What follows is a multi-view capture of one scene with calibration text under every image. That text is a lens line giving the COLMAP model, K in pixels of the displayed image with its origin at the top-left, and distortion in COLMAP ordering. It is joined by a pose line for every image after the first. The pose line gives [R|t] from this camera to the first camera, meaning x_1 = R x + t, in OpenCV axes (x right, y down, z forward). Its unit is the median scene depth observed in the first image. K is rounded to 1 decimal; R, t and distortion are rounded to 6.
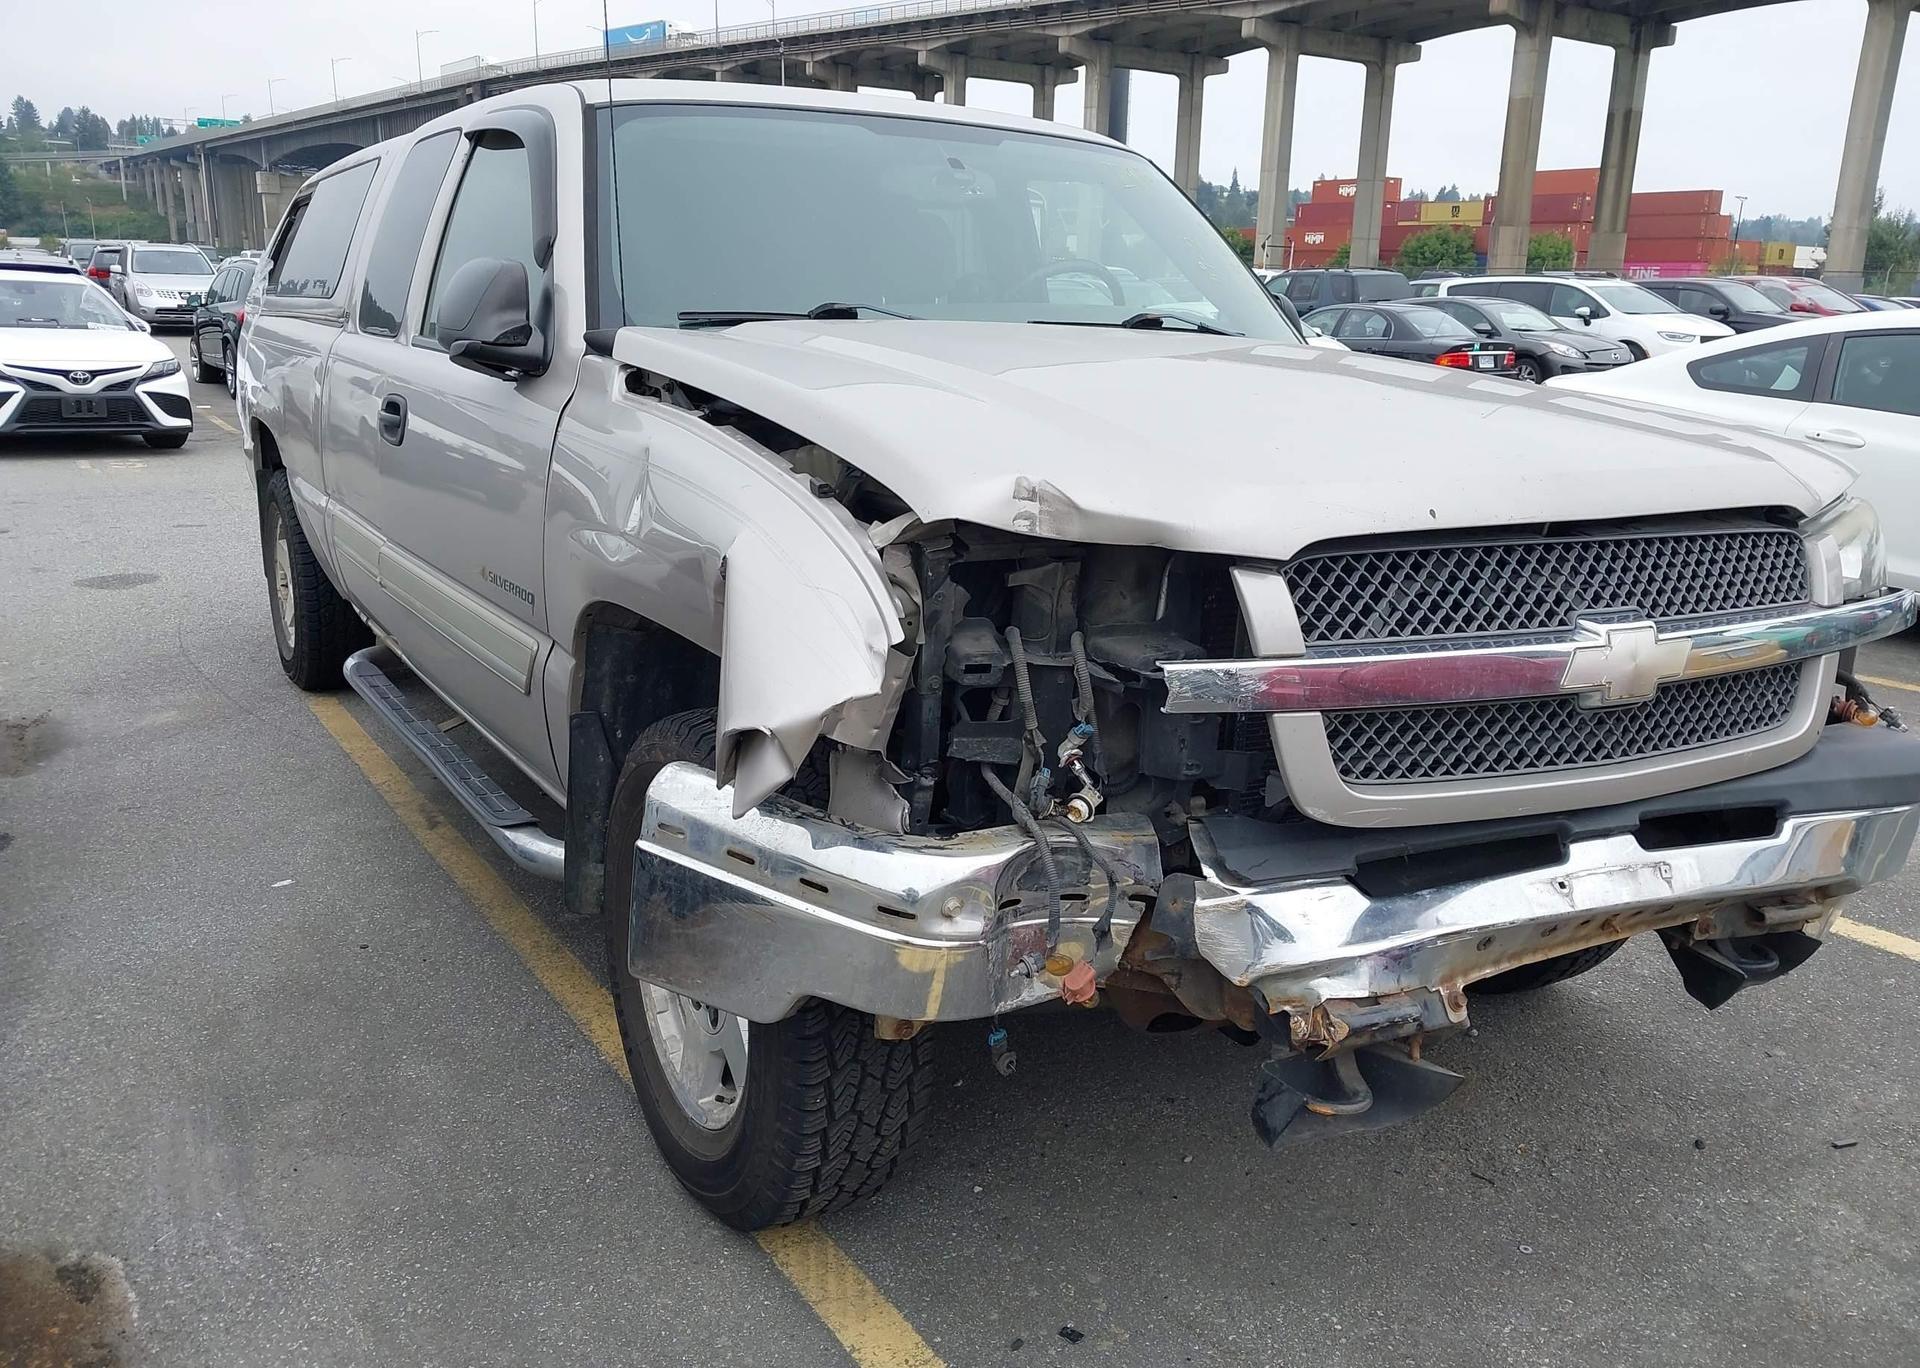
lens RADIAL K [[1487.3, 0, 922.5], [0, 1487.3, 688.8], [0, 0, 1]] dist [0.066221, -0.076123]
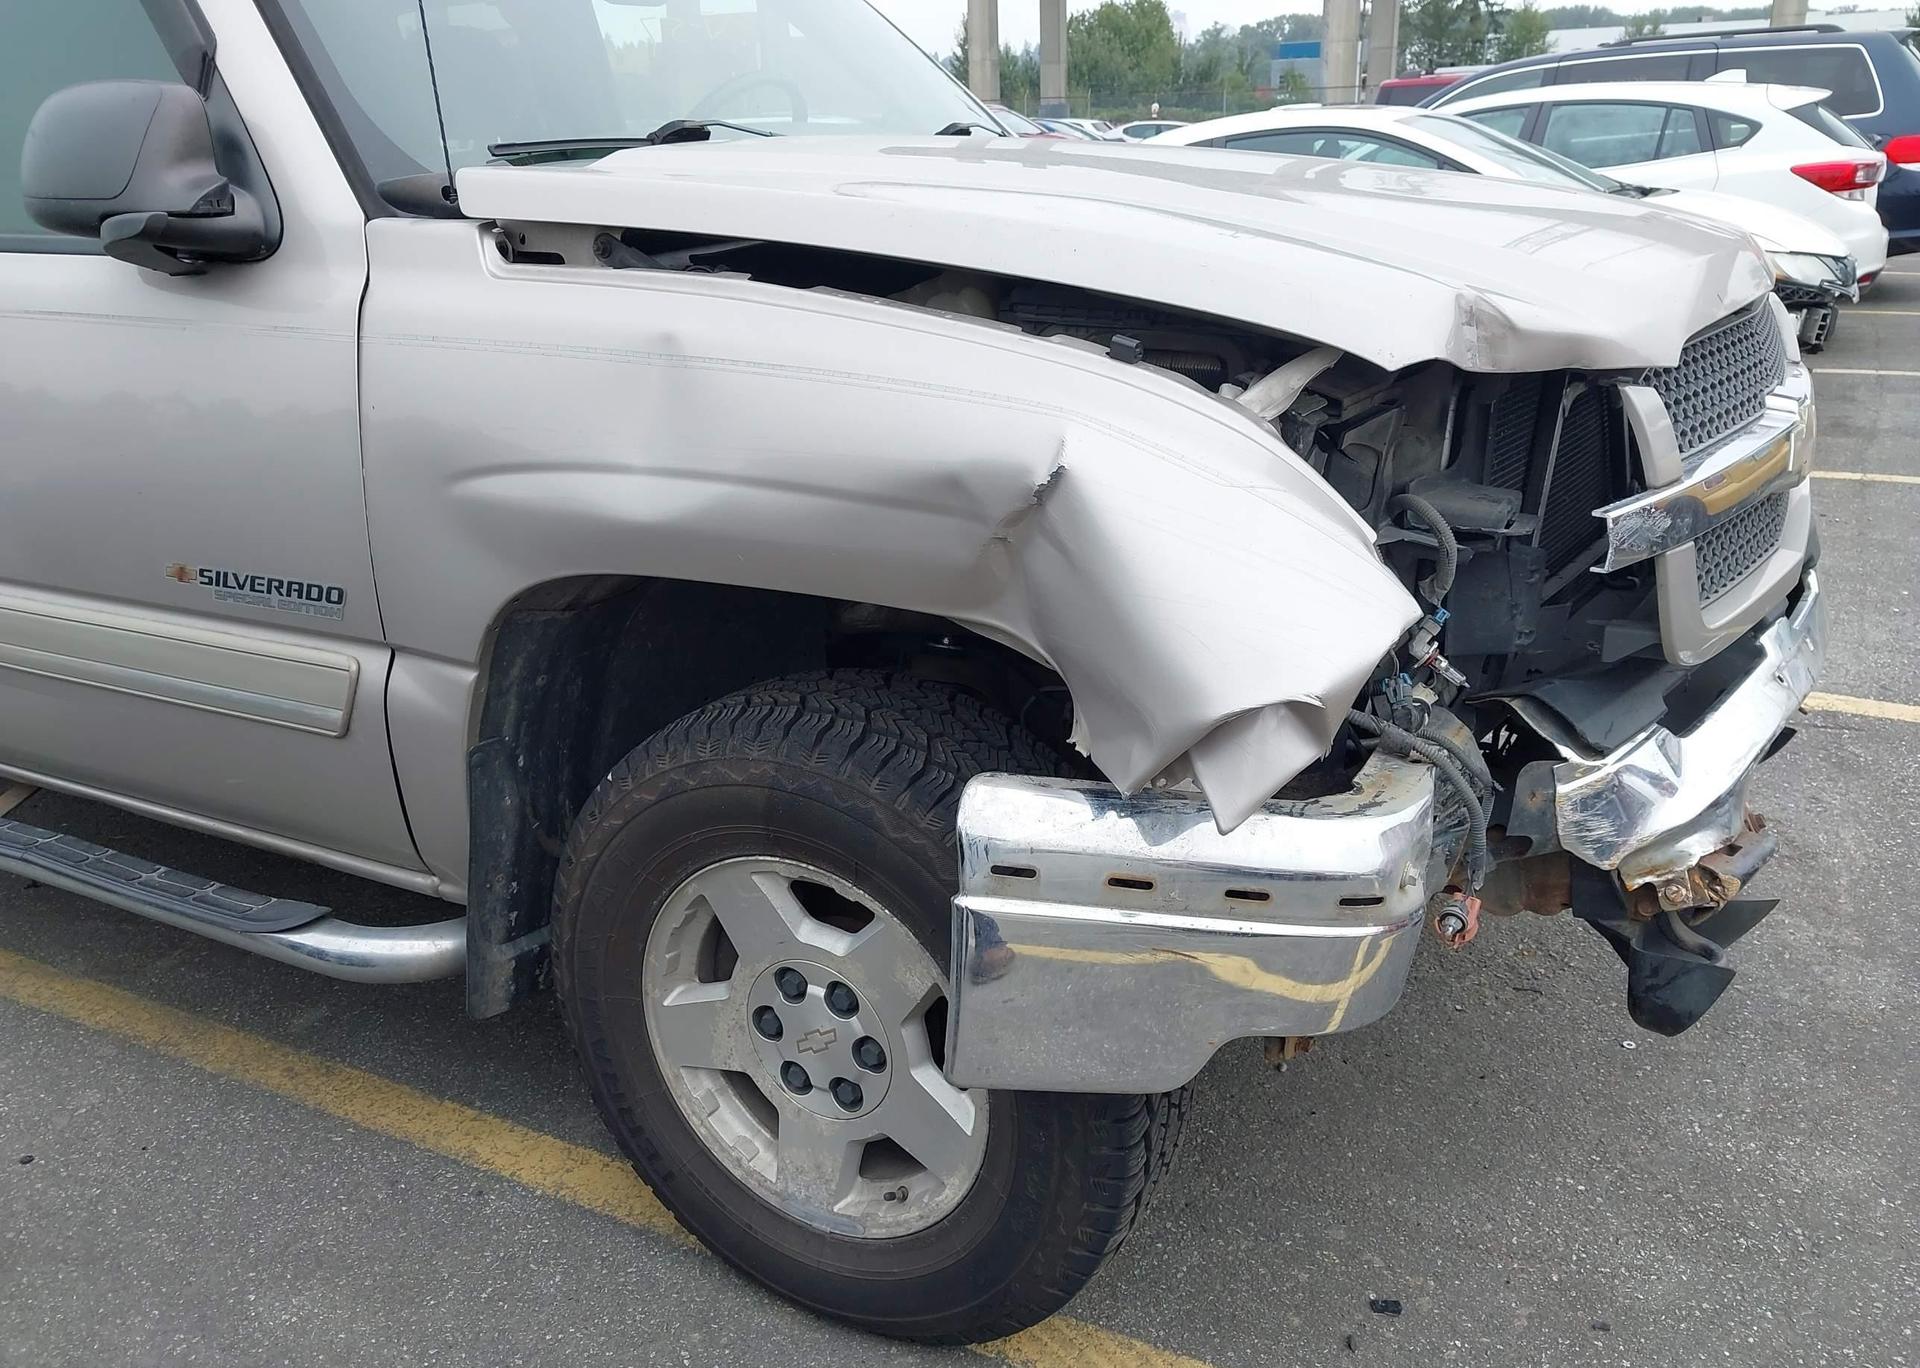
lens RADIAL K [[1530.9, 0, 962.3], [0, 1530.9, 708.8], [0, 0, 1]] dist [0.004120, 0.001337]
pose [[0.875247, -0.220053, 0.430720, -0.423136], [0.178547, 0.974611, 0.135106, -0.070621], [-0.449515, -0.041347, 0.892315, 0.335946]]
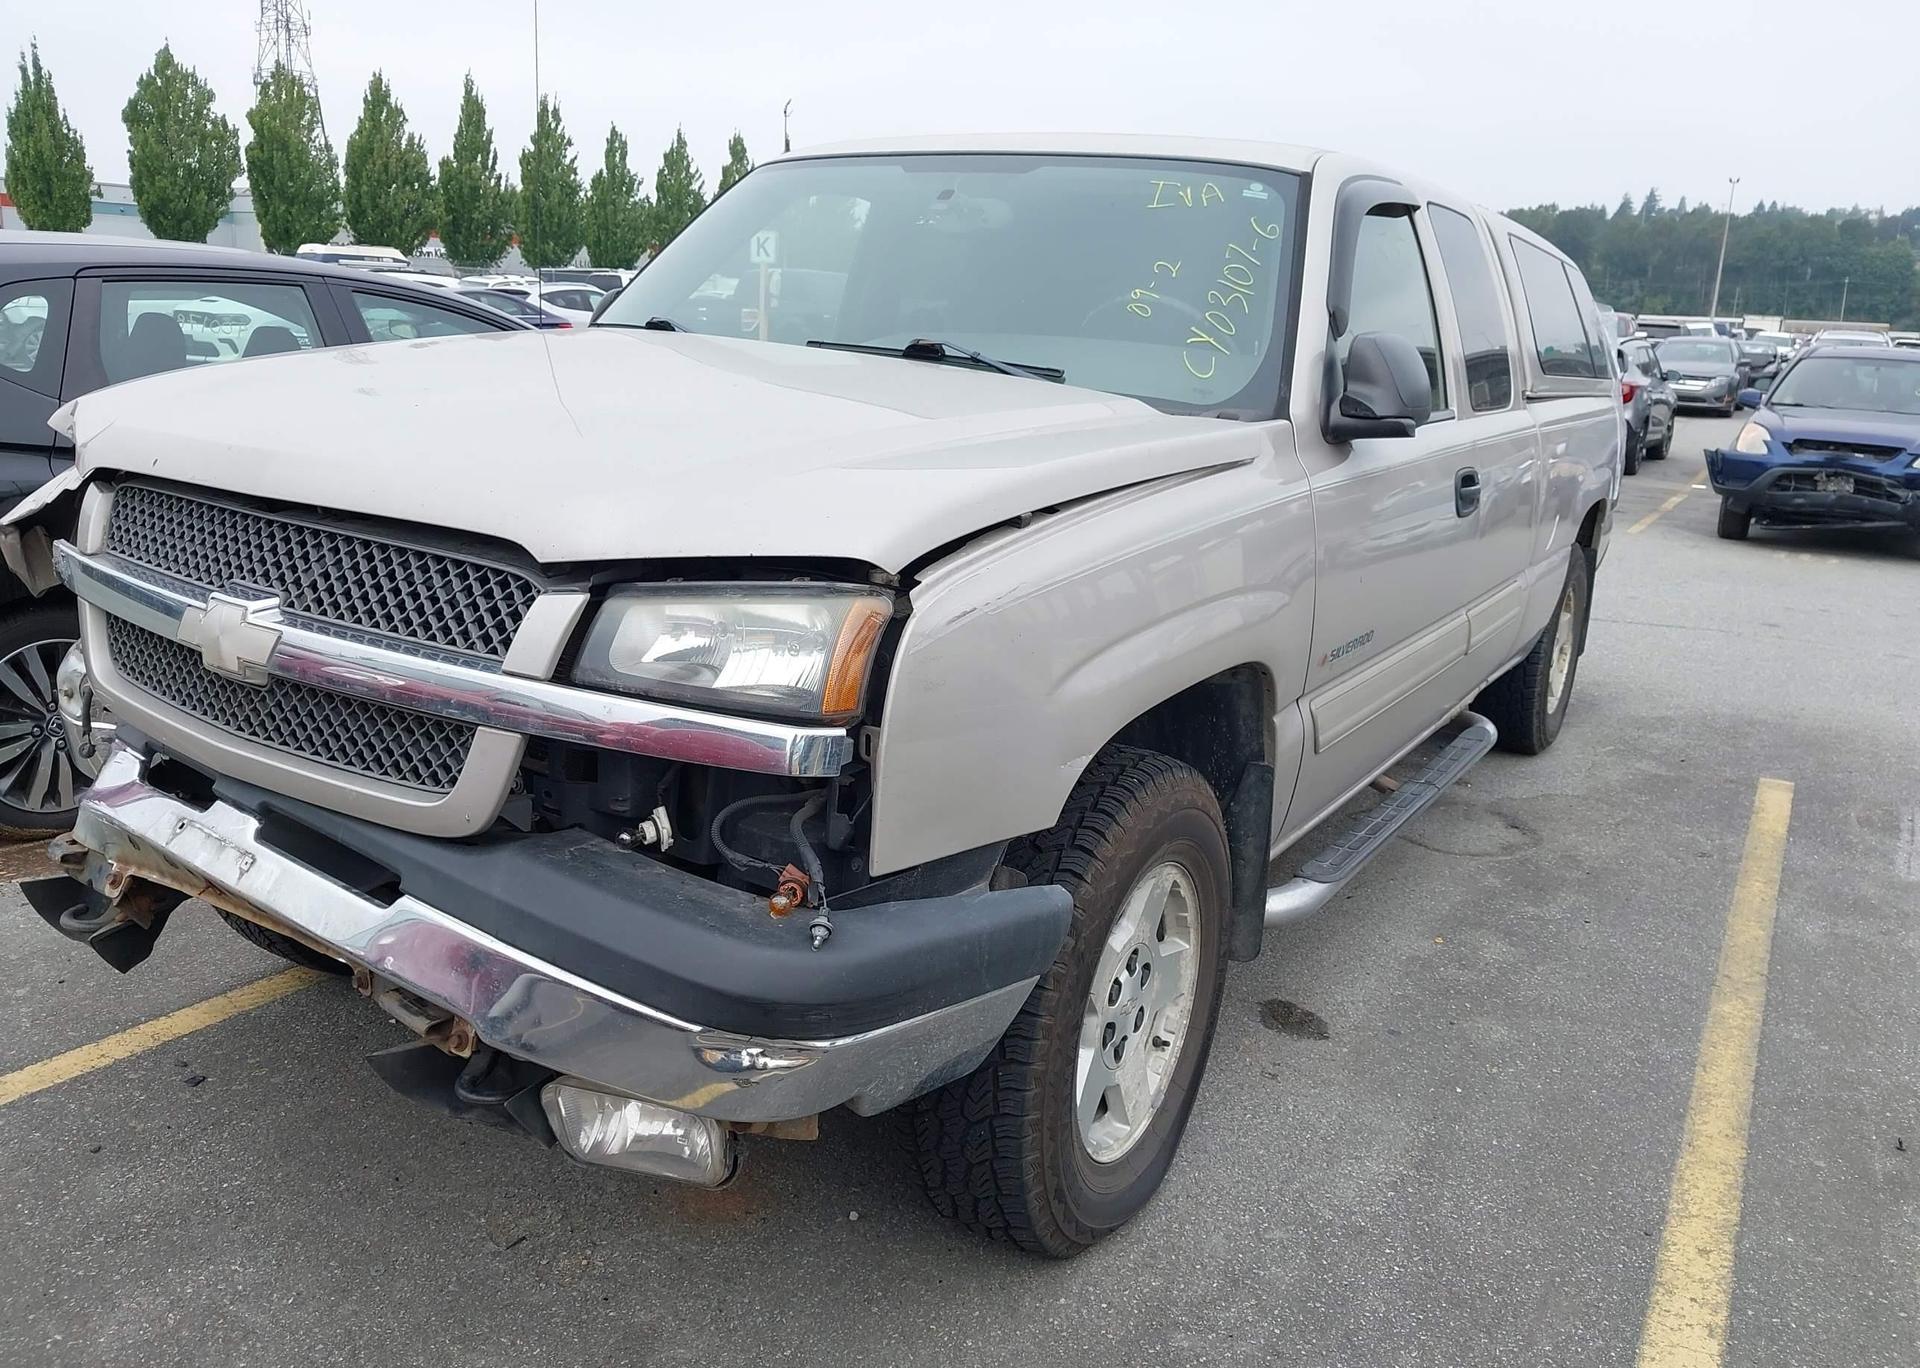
lens RADIAL K [[1530.9, 0, 962.3], [0, 1530.9, 708.8], [0, 0, 1]] dist [0.004120, 0.001337]
pose [[0.477769, 0.229141, -0.848075, 1.472673], [-0.270015, 0.956954, 0.106444, -0.200014], [0.835960, 0.178138, 0.519075, 0.808853]]
